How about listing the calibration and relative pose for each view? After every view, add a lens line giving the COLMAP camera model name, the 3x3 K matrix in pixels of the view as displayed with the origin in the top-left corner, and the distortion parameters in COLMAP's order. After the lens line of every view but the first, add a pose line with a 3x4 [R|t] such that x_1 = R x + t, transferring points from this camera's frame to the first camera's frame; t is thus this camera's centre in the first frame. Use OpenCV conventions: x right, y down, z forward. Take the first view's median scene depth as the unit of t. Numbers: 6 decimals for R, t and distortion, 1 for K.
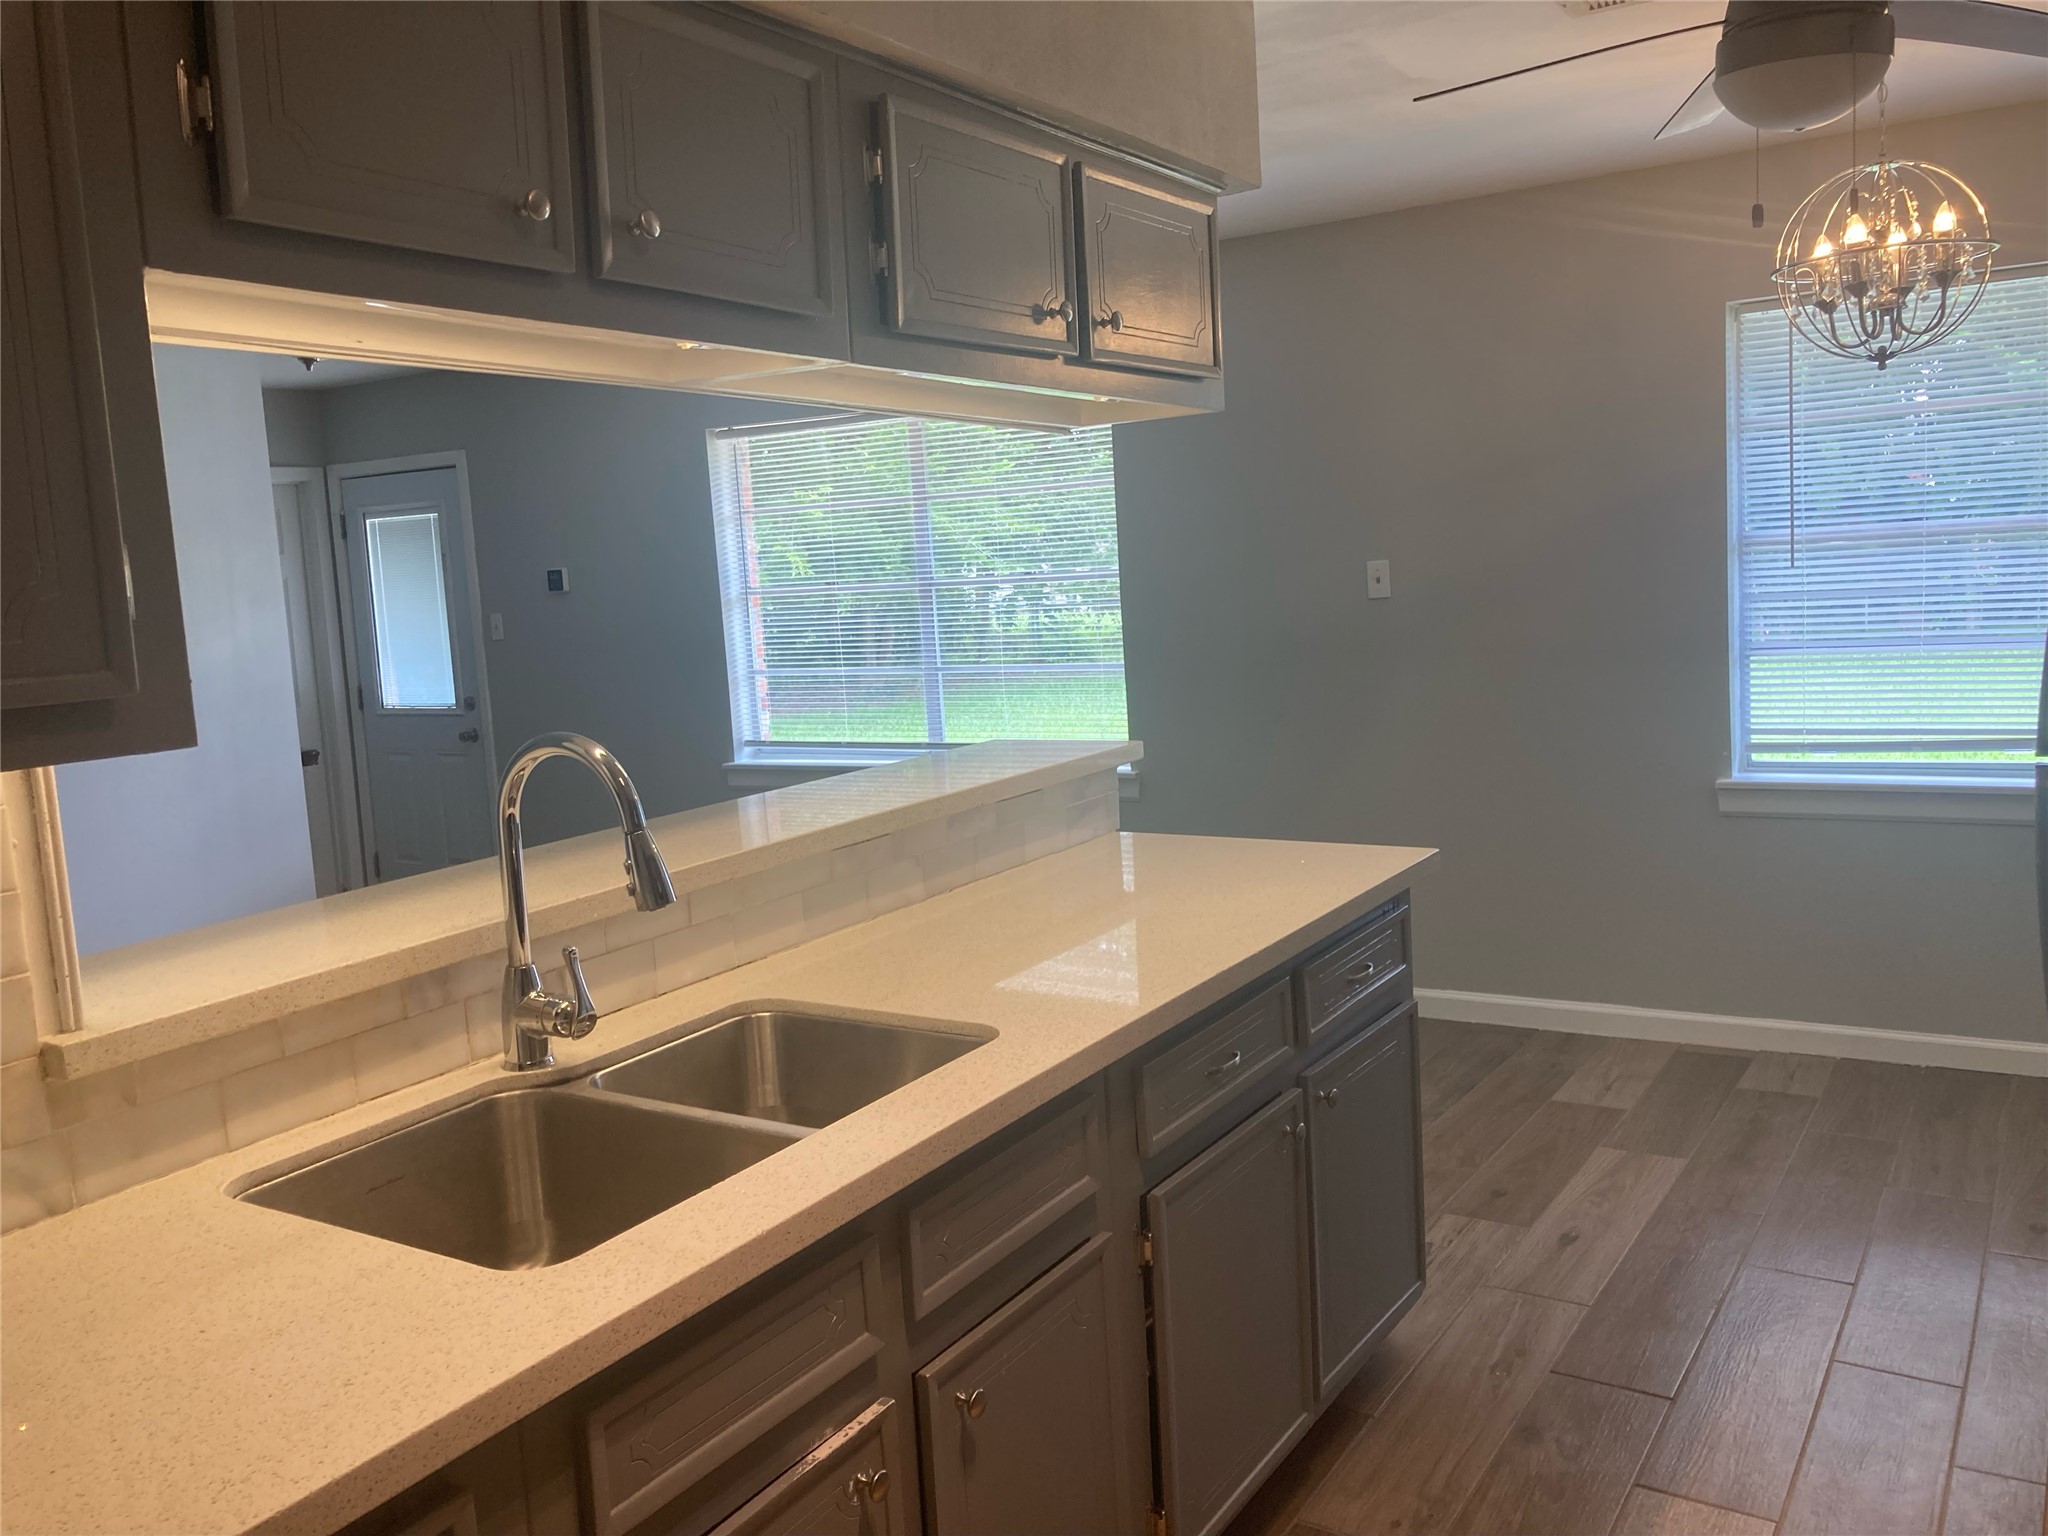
lens RADIAL K [[1680.0, 0, 1031.7], [0, 1680.0, 762.0], [0, 0, 1]] dist [0.062550, -0.111234]
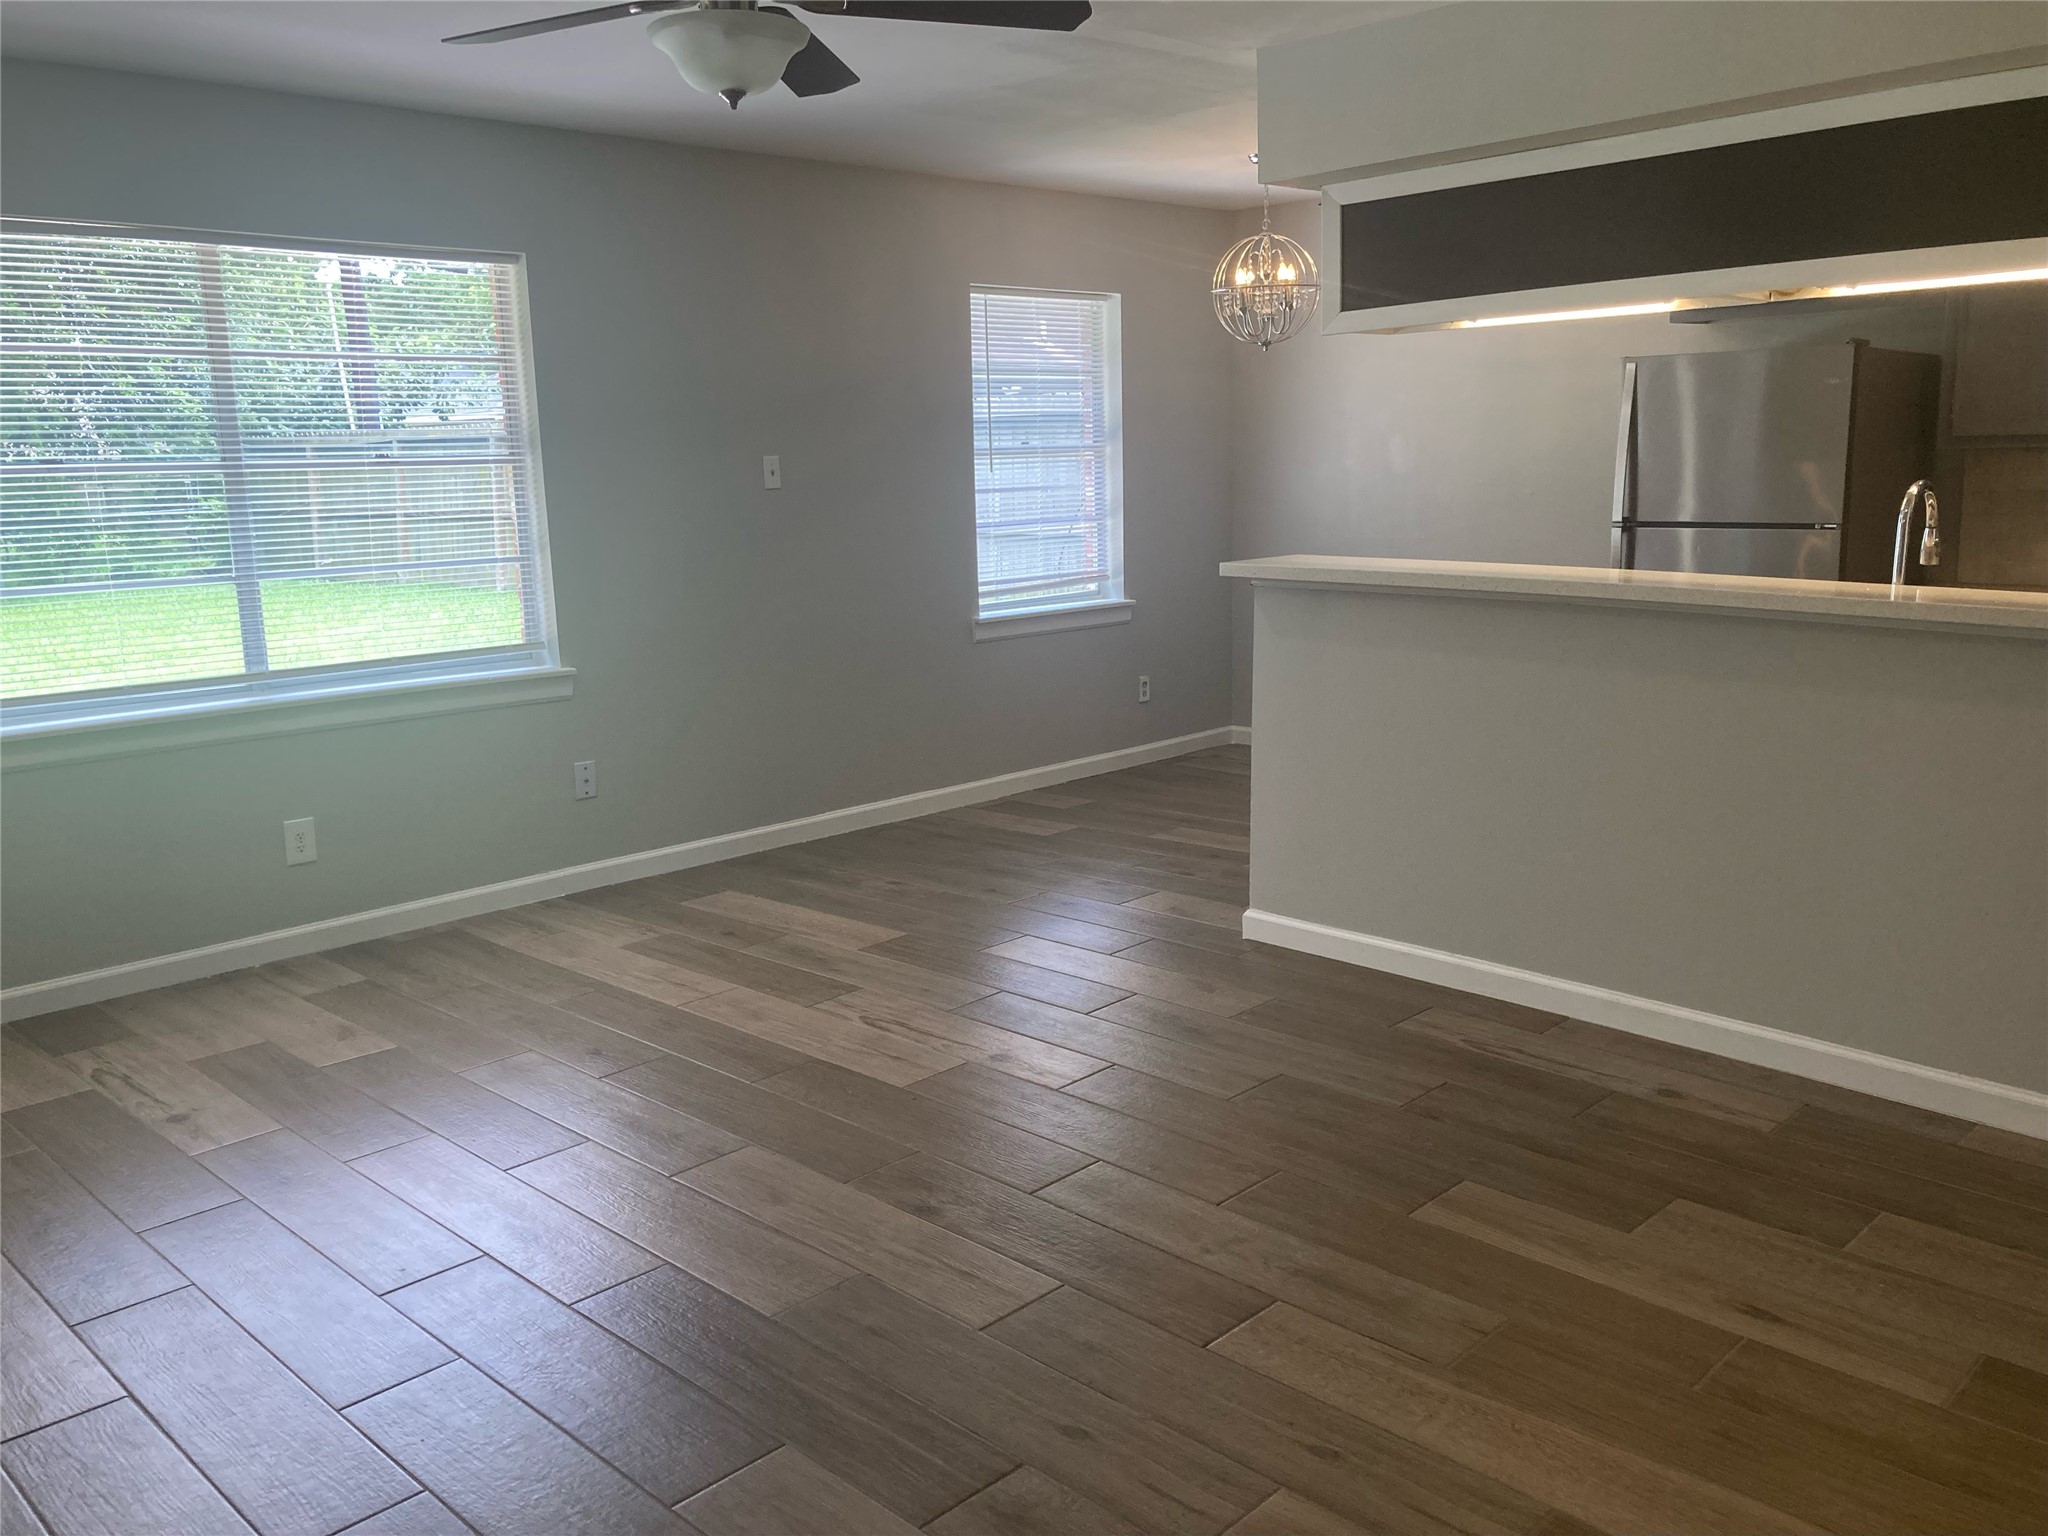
lens RADIAL K [[1680.0, 0, 1031.7], [0, 1680.0, 762.0], [0, 0, 1]] dist [0.062550, -0.111234]
pose [[0.218254, -0.130030, 0.967190, -0.902630], [0.118368, 0.987293, 0.106022, -0.013318], [-0.968687, 0.091345, 0.230872, 0.577156]]
